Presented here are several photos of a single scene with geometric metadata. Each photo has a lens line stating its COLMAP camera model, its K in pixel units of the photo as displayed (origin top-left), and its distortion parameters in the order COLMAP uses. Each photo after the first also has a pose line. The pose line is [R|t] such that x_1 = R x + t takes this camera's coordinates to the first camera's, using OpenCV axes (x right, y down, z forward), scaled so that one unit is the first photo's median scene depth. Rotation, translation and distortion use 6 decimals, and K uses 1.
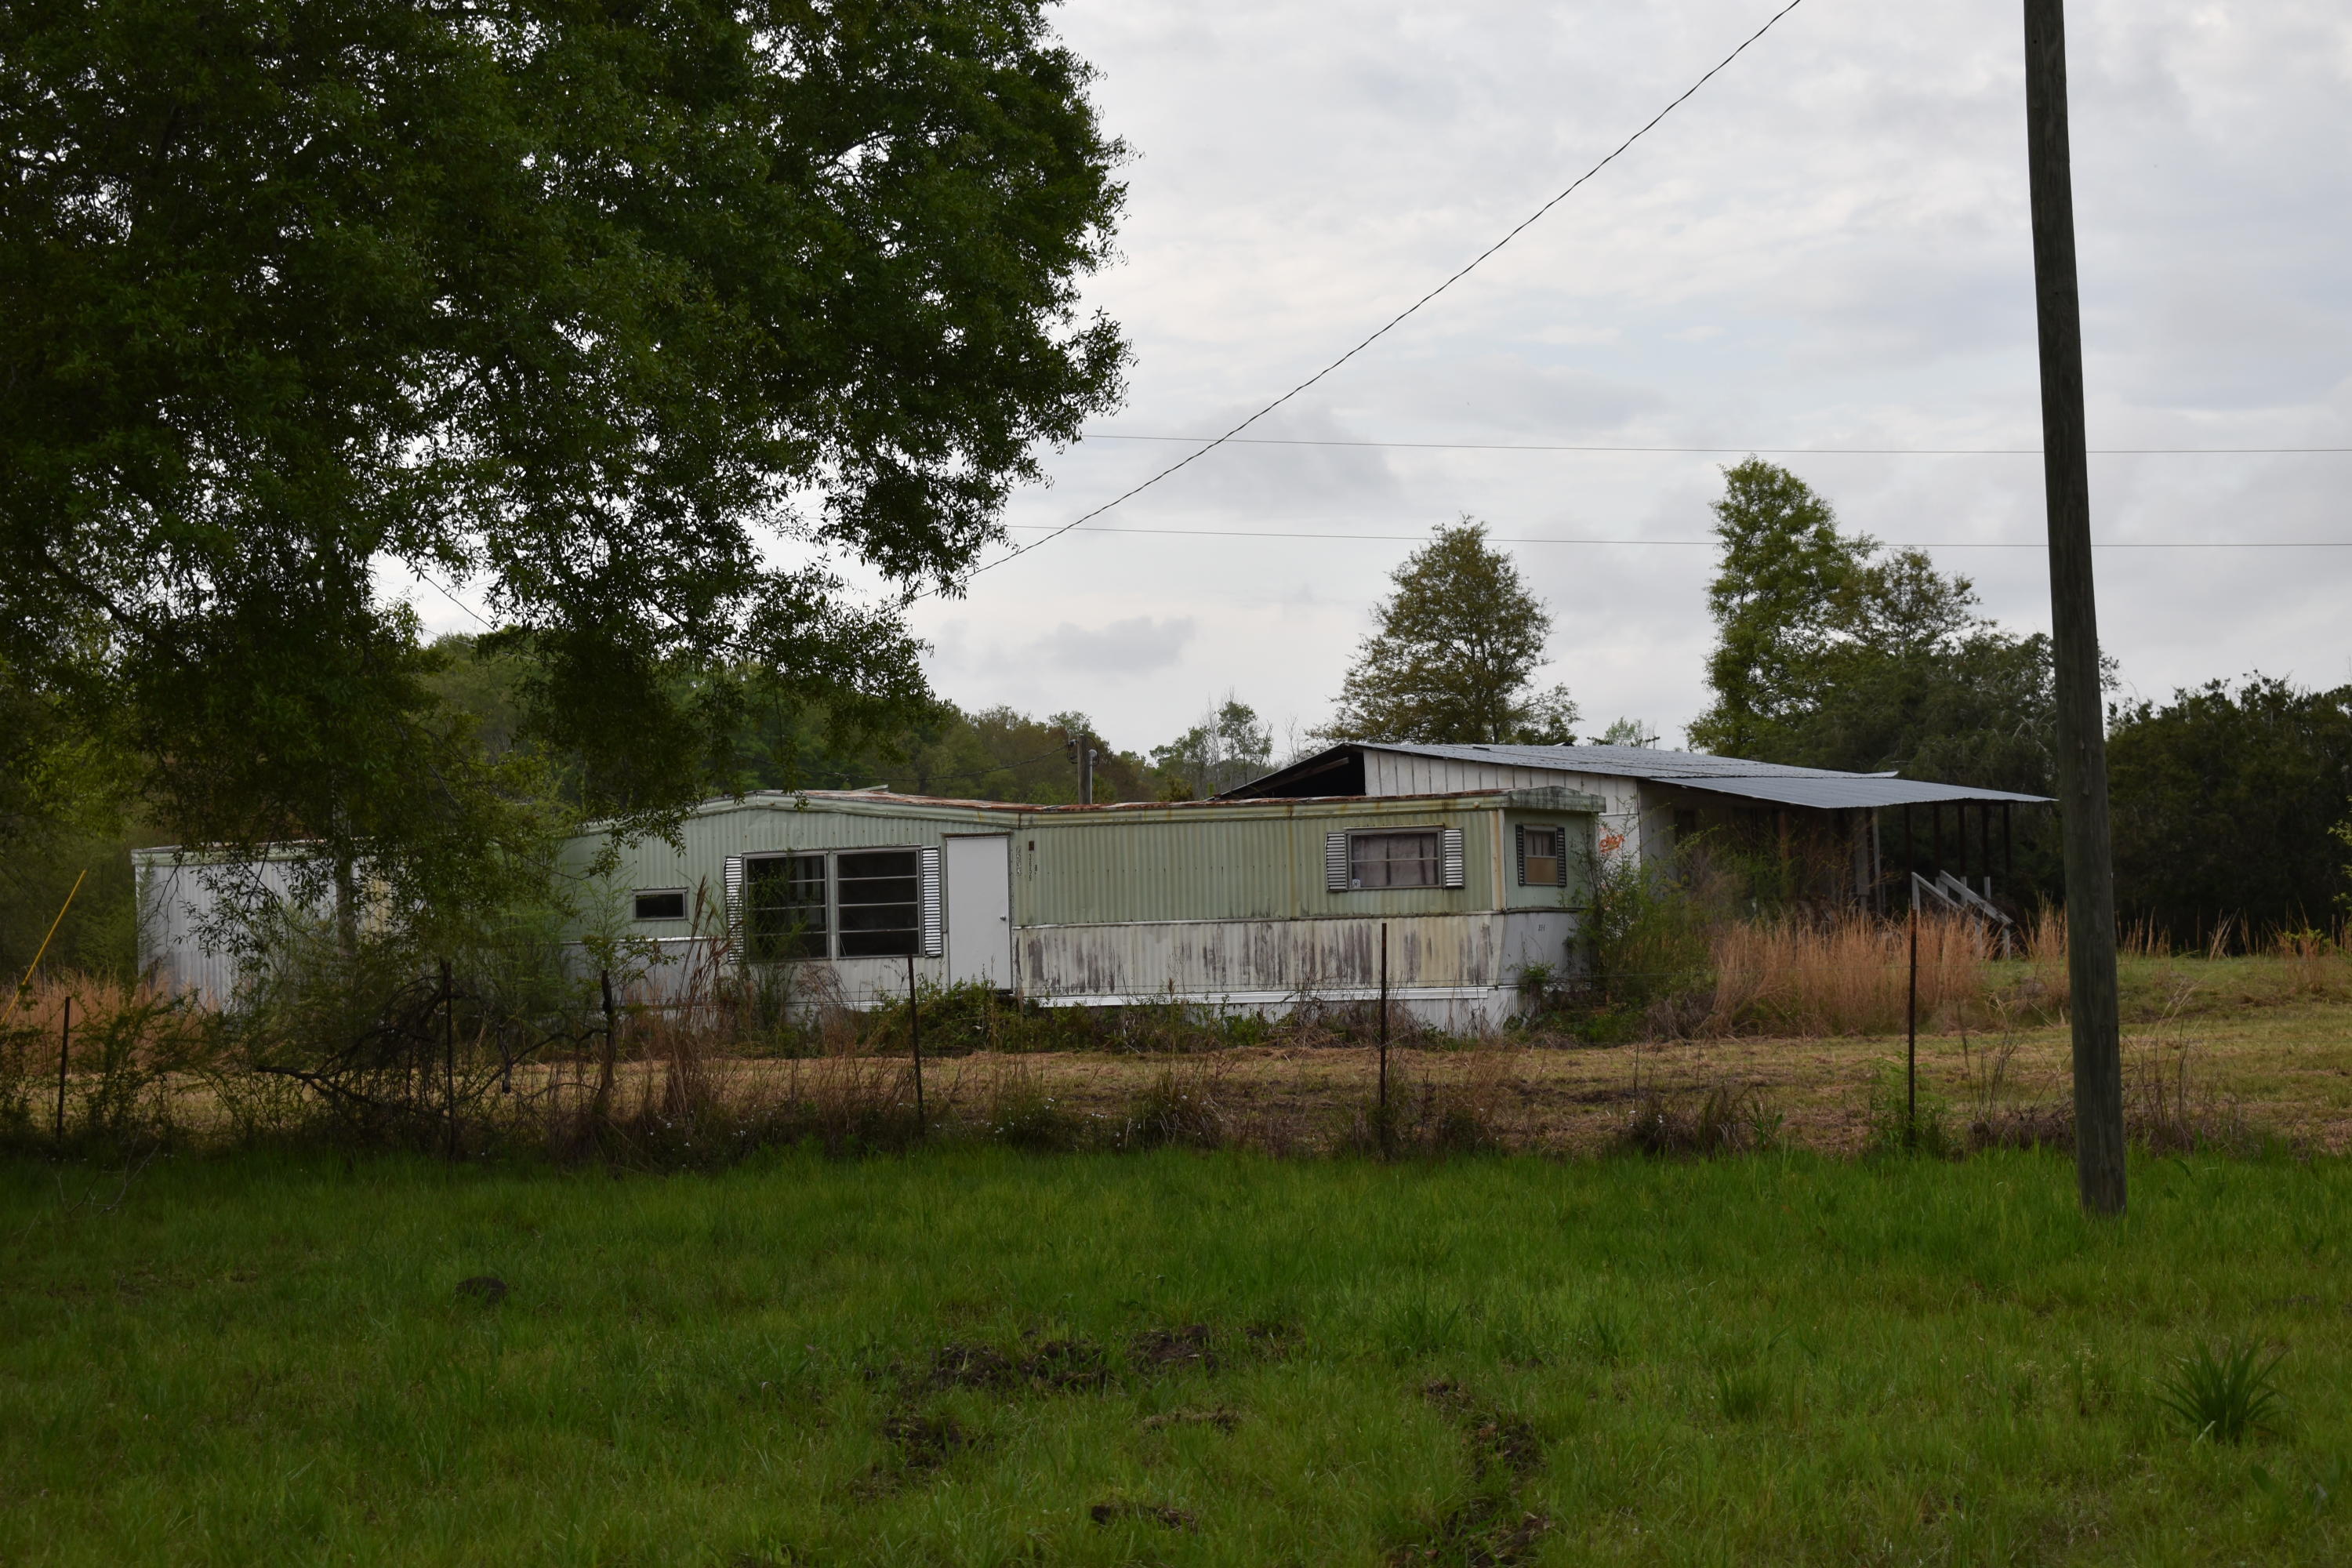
lens RADIAL K [[4809.9, 0, 1183.1], [0, 4809.9, 776.9], [0, 0, 1]] dist [0.071752, 0.000000]
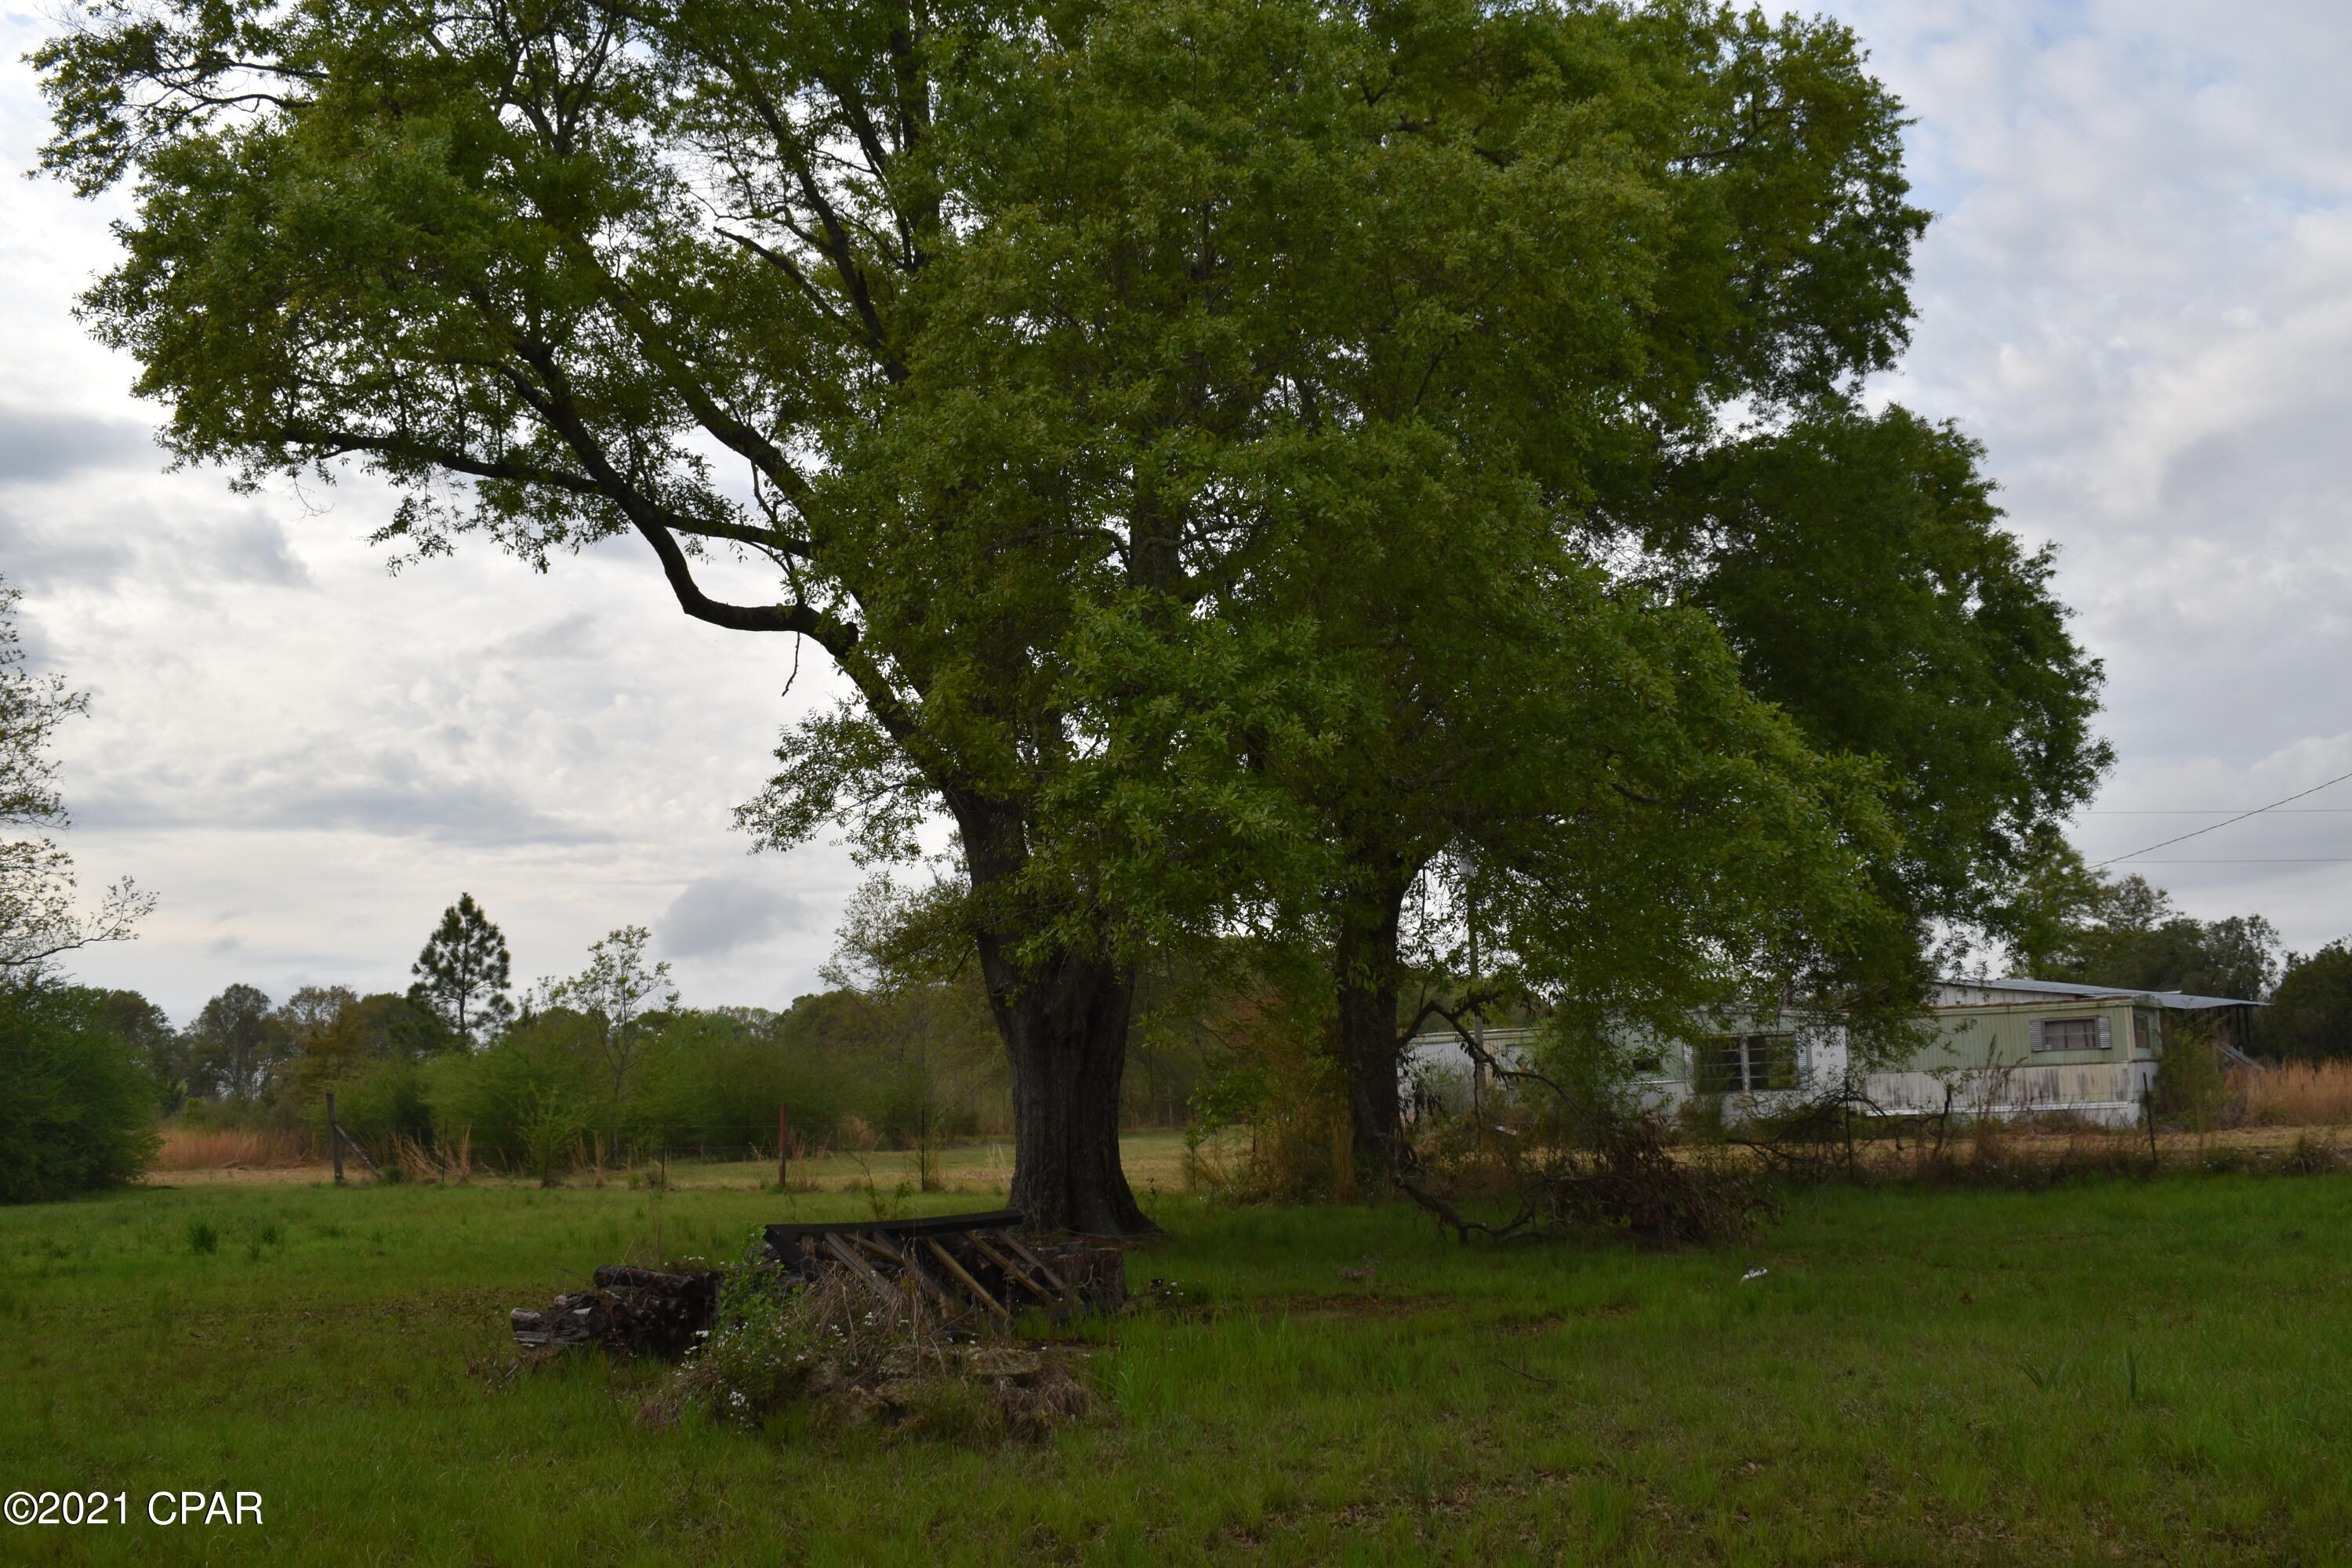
lens RADIAL K [[2462.6, 0, 1169.6], [0, 2462.6, 788.3], [0, 0, 1]] dist [-0.064287, 0.000000]
pose [[0.991665, -0.022440, -0.126870, -0.182388], [0.010730, 0.995679, -0.092244, 0.005737], [0.128392, 0.090113, 0.987621, 0.005974]]
